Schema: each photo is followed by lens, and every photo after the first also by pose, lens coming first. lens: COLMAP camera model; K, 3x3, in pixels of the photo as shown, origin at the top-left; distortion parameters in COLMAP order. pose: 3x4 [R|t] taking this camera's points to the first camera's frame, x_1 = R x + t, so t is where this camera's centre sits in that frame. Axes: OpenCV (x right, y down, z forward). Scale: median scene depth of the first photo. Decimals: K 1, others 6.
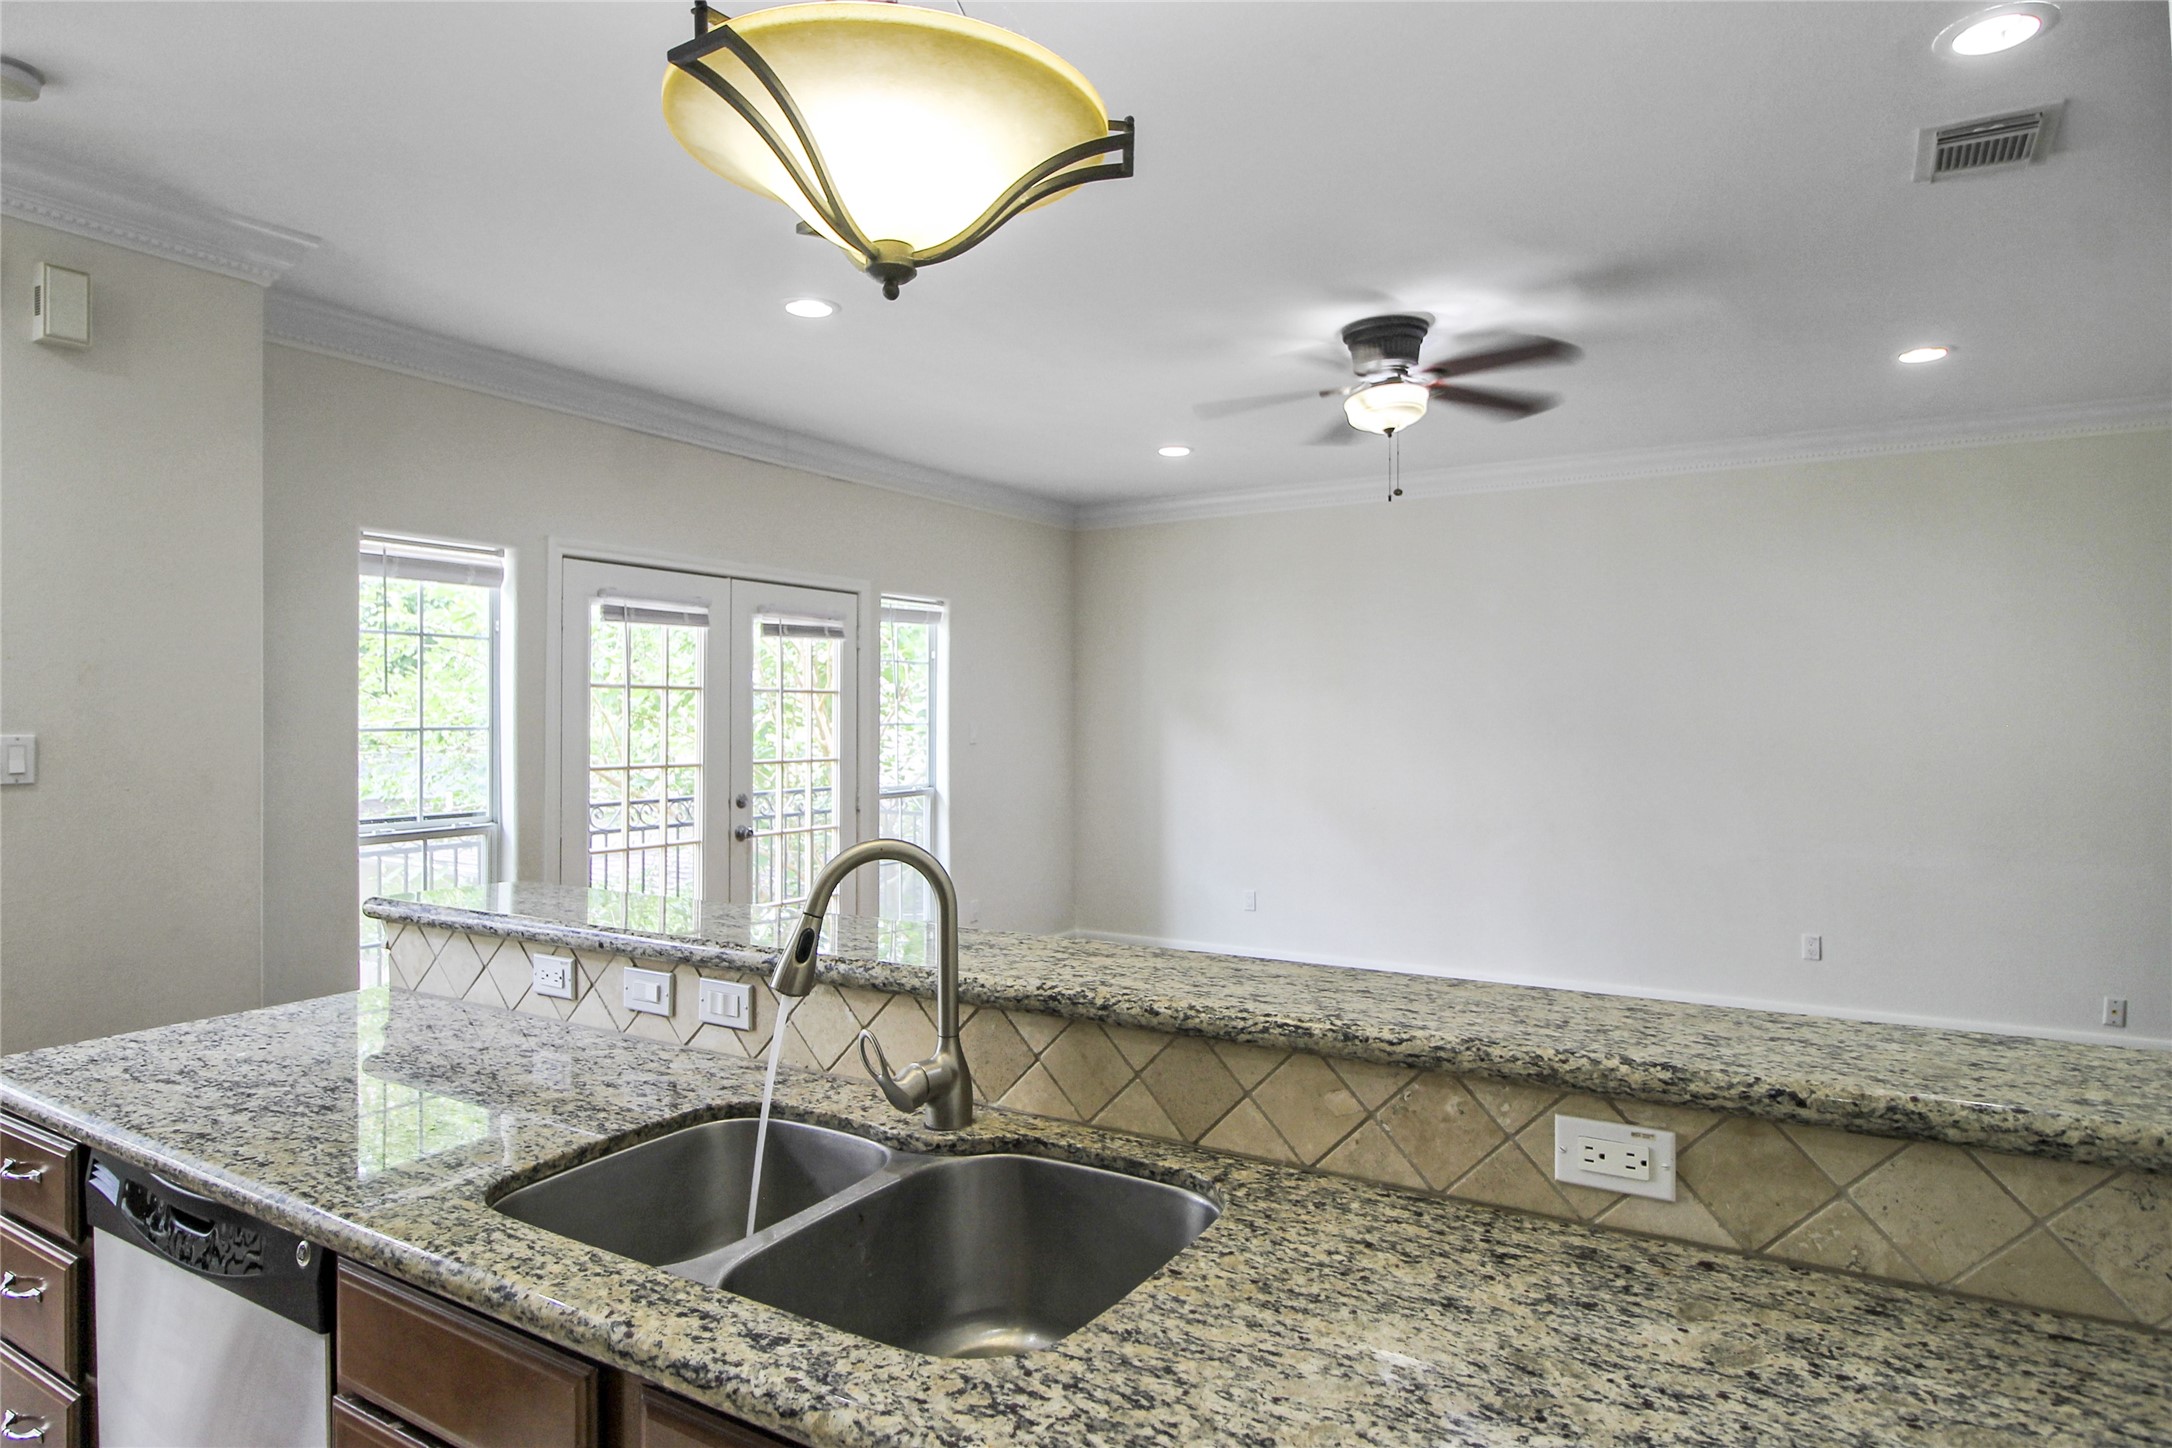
lens RADIAL K [[1216.4, 0, 1144.5], [0, 1216.4, 723.7], [0, 0, 1]] dist [0.003006, 0.000078]
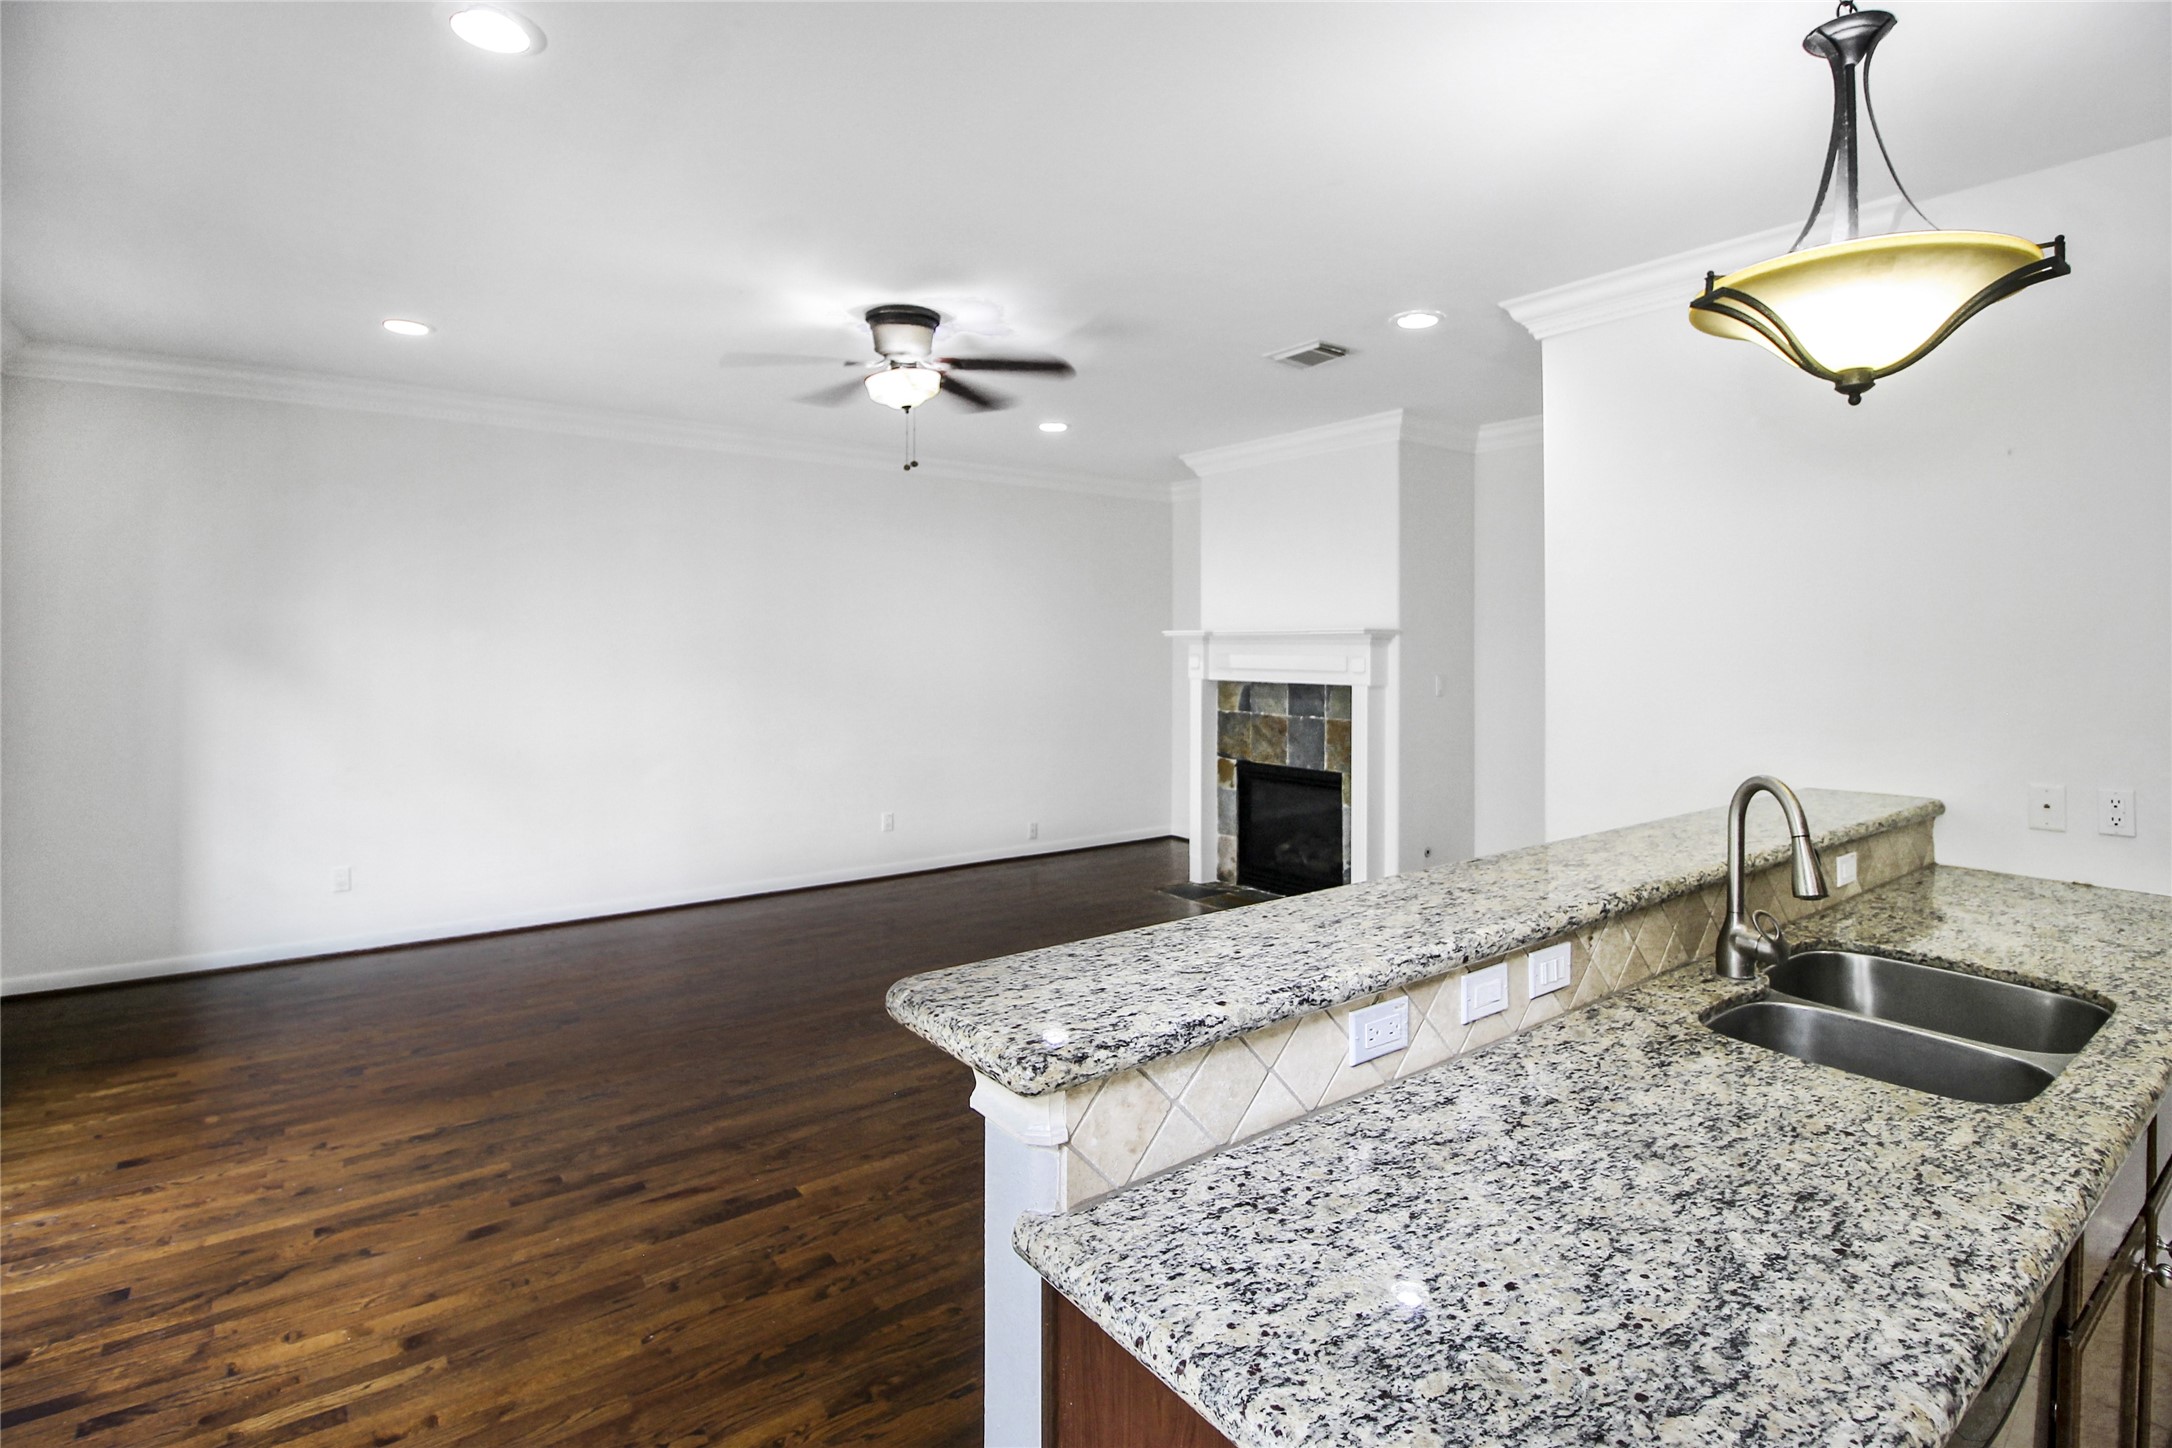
lens RADIAL K [[1018.2, 0, 1090.0], [0, 1018.2, 642.5], [0, 0, 1]] dist [0.002438, -0.008709]
pose [[0.395101, 0.006154, 0.918617, -1.379817], [0.001300, 0.999973, -0.007258, -0.039085], [-0.918637, 0.004062, 0.395083, 1.098697]]
